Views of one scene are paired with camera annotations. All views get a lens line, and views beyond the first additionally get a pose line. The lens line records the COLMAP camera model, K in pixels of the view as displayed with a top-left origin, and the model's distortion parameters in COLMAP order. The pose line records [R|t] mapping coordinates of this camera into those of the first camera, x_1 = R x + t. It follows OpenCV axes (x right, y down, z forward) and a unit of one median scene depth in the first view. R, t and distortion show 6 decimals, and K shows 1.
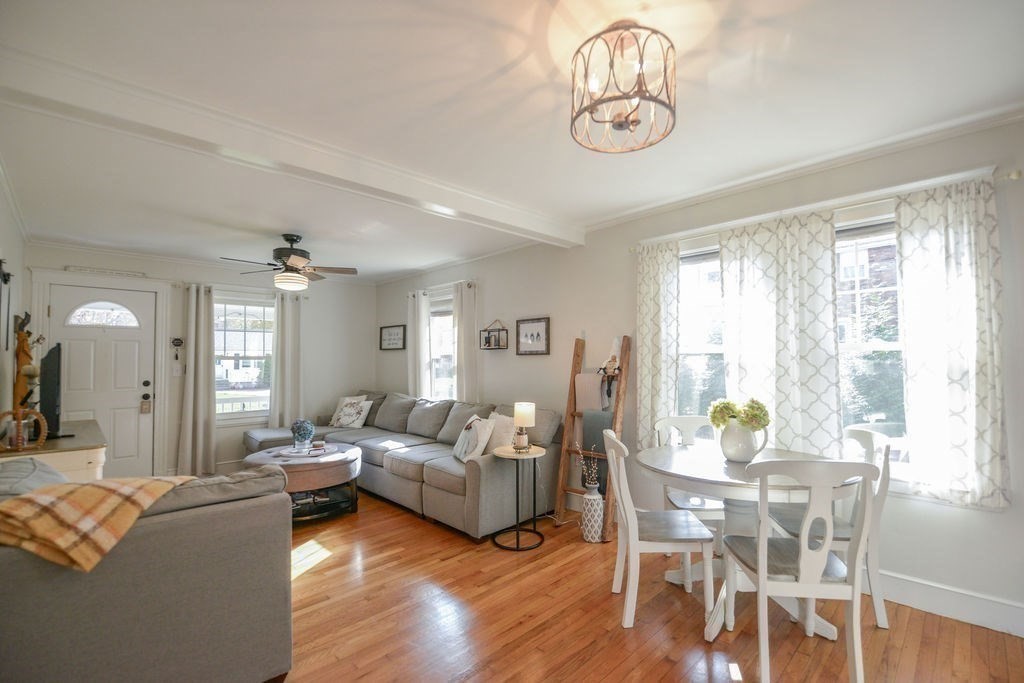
lens RADIAL K [[457.5, 0, 517.5], [0, 457.5, 353.9], [0, 0, 1]] dist [0.007351, -0.008721]
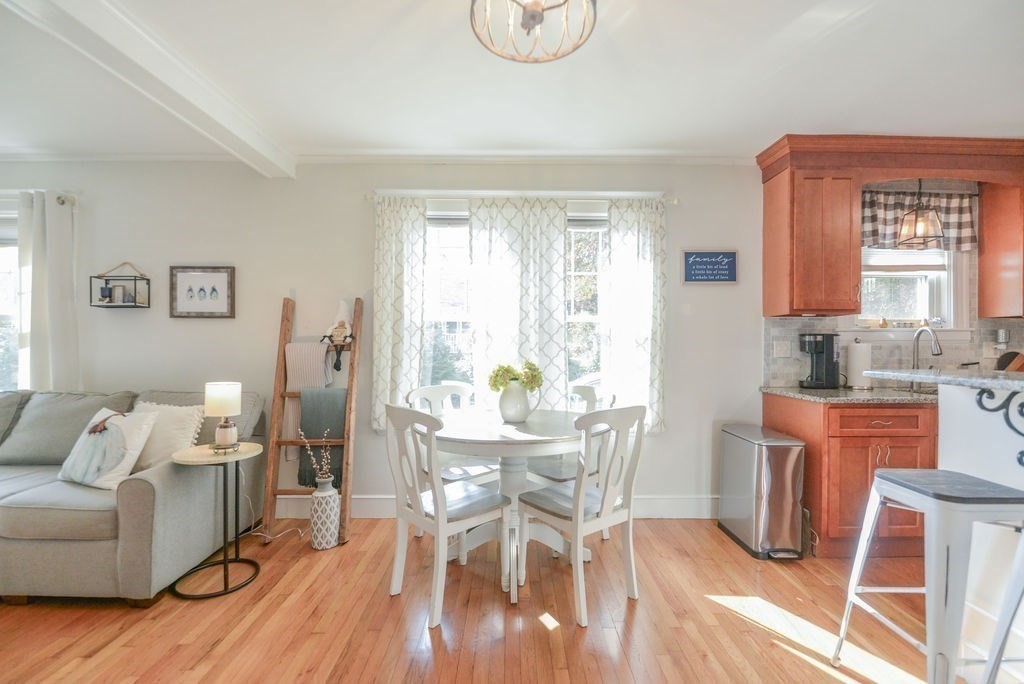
lens RADIAL K [[457.5, 0, 517.5], [0, 457.5, 354.4], [0, 0, 1]] dist [0.007351, -0.008721]
pose [[0.693082, -0.006440, 0.720830, -0.185672], [-0.020740, 0.999368, 0.028870, 0.036899], [-0.720561, -0.034959, 0.692510, 0.207127]]
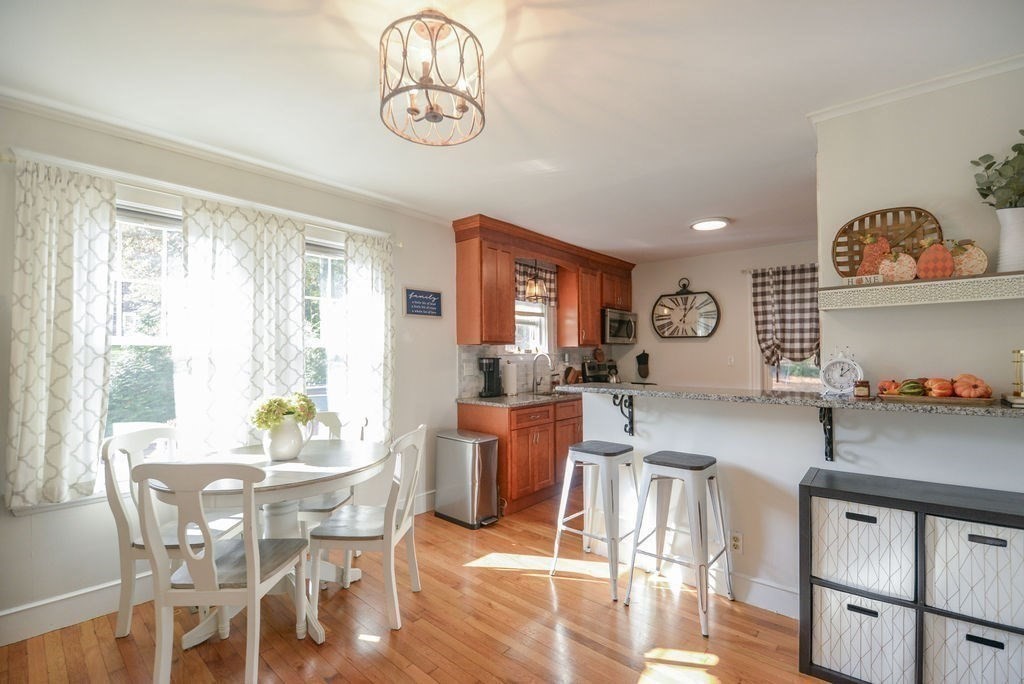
lens RADIAL K [[457.5, 0, 517.5], [0, 457.5, 354.4], [0, 0, 1]] dist [0.007351, -0.008721]
pose [[-0.089382, 0.003997, 0.995989, -0.380074], [-0.016341, 0.999851, -0.005479, 0.007382], [-0.995863, -0.016765, -0.089304, 0.438708]]
